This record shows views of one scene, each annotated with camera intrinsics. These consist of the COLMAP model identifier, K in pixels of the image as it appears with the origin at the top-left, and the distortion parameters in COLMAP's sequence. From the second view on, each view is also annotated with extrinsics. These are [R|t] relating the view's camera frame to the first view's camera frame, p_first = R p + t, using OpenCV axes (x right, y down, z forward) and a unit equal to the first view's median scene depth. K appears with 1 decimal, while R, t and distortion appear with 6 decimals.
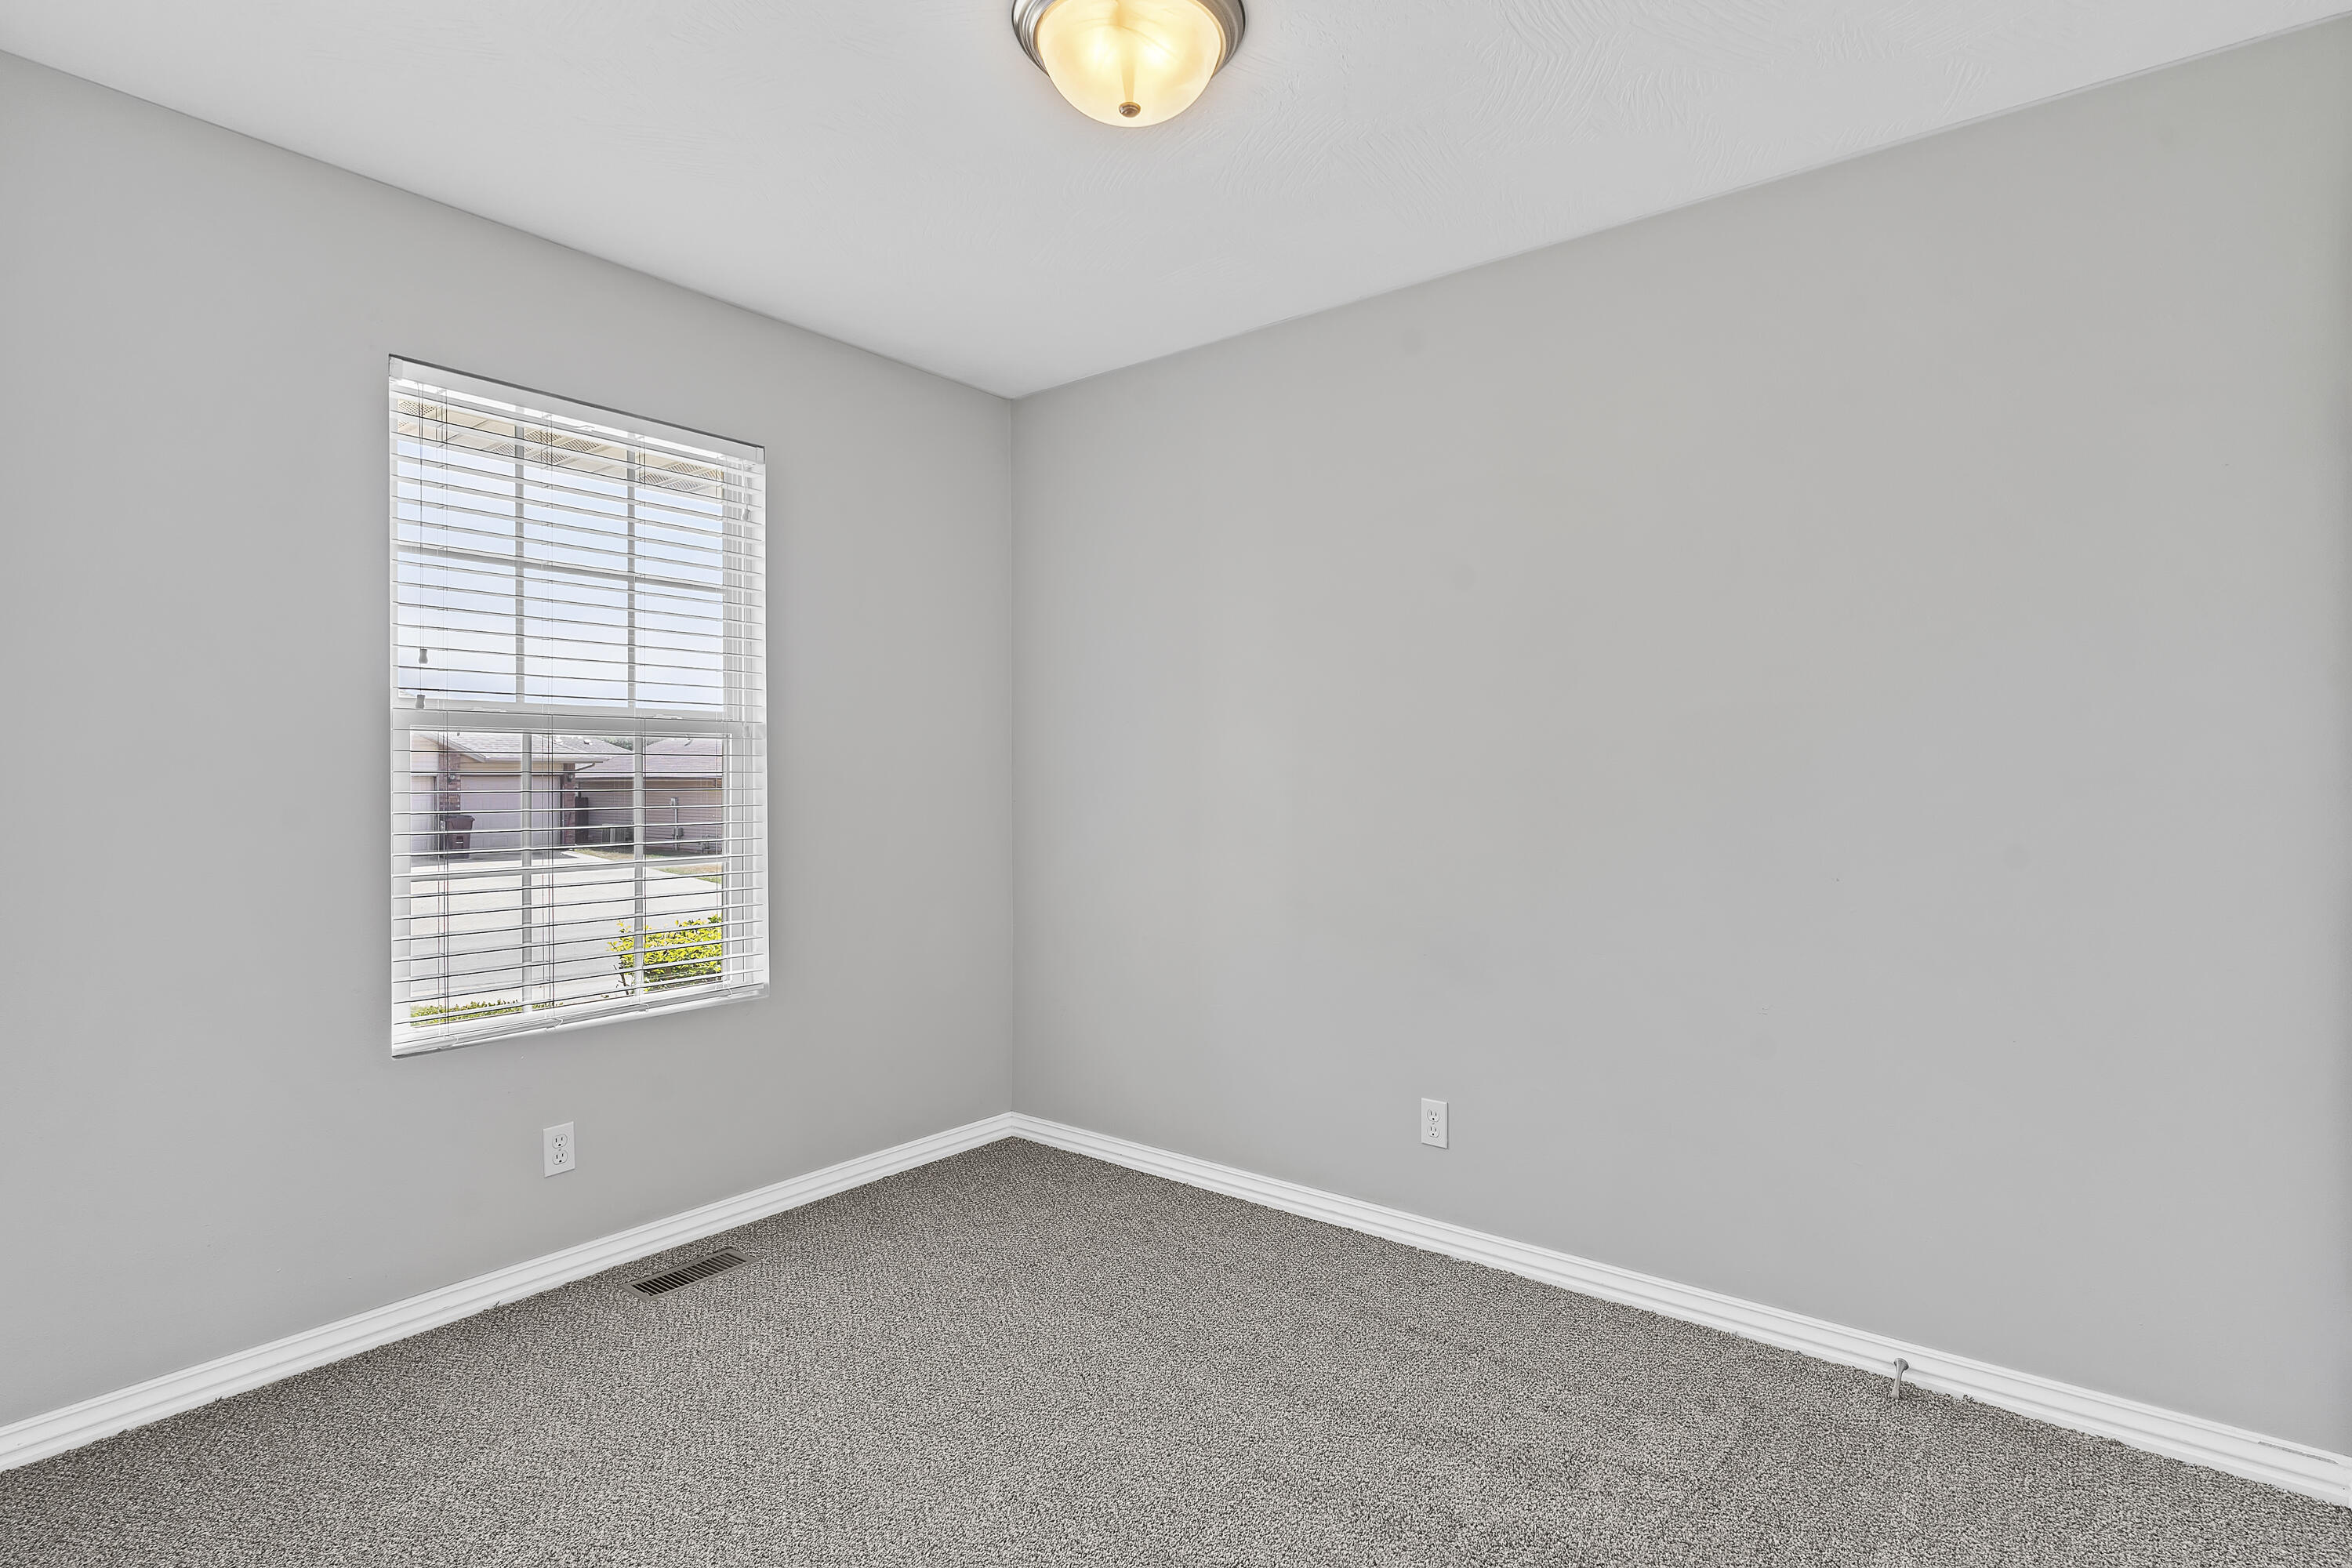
lens RADIAL K [[1139.8, 0, 1169.2], [0, 1139.8, 781.2], [0, 0, 1]] dist [-0.000454, -0.000310]
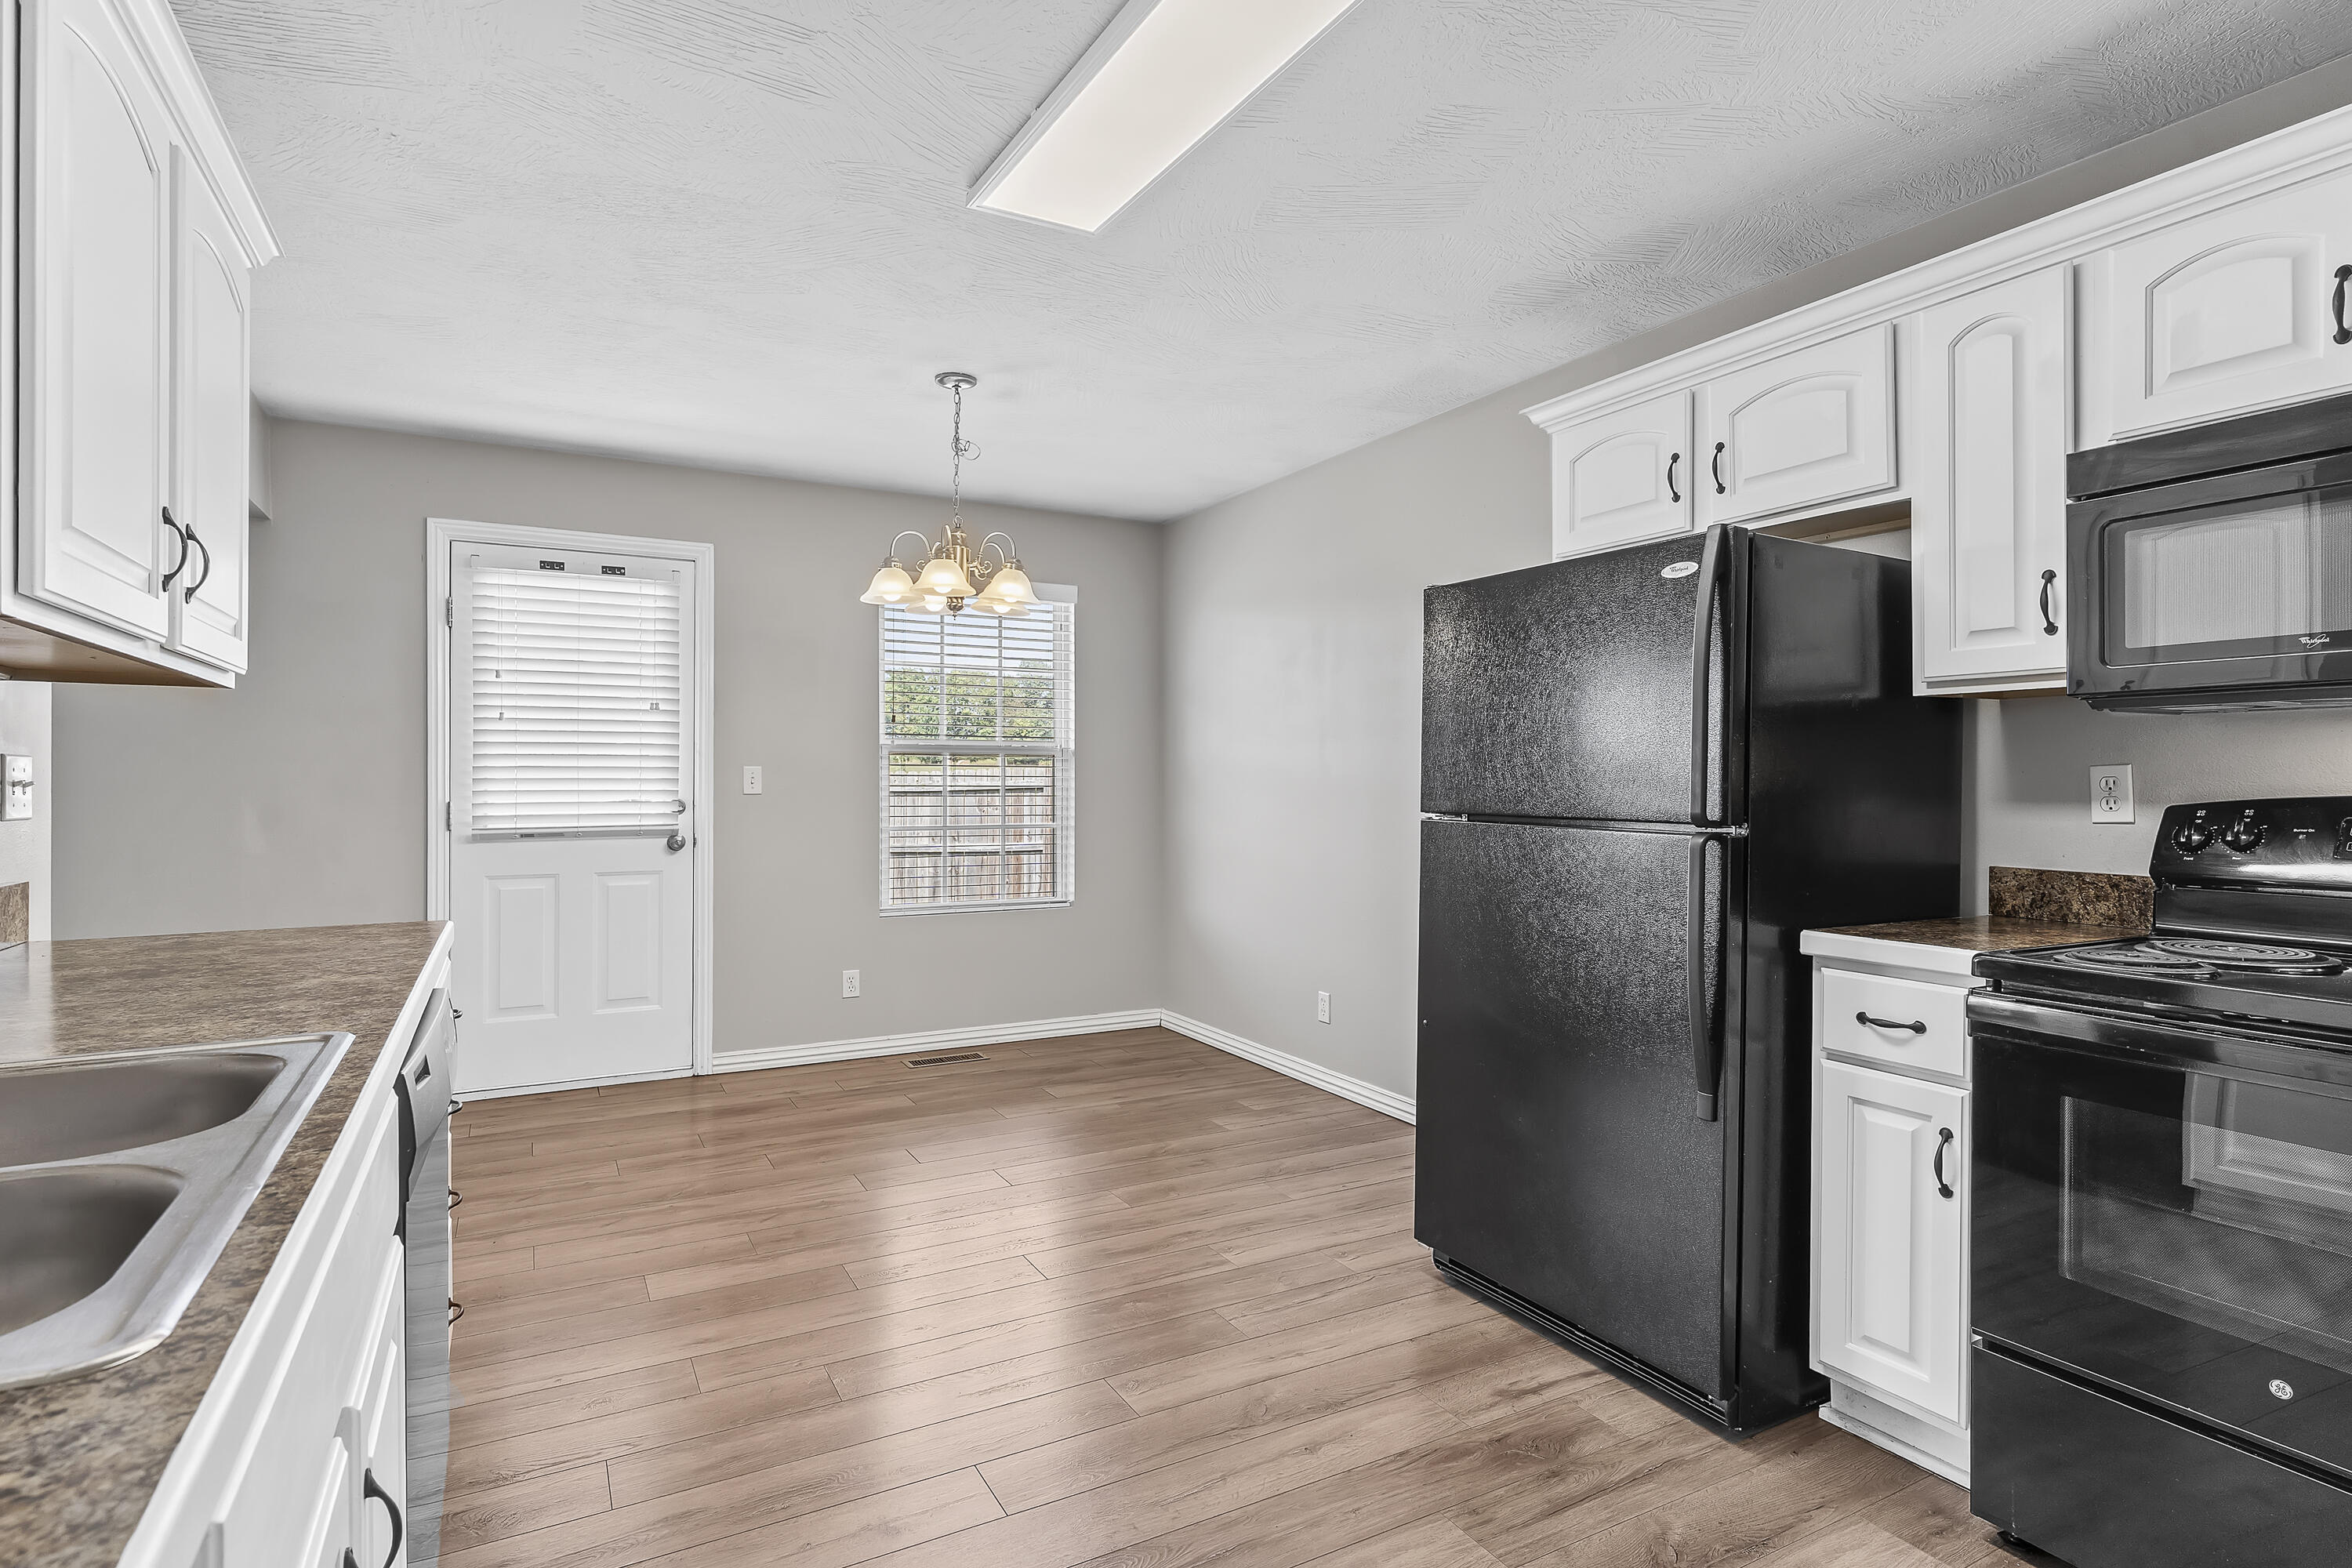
lens RADIAL K [[1139.8, 0, 1196.0], [0, 1139.8, 779.8], [0, 0, 1]] dist [-0.000454, -0.000310]
pose [[0.926580, -0.001019, -0.376095, 0.654517], [-0.000432, 0.999993, -0.003773, 0.003318], [0.376096, 0.003659, 0.926573, -0.478208]]
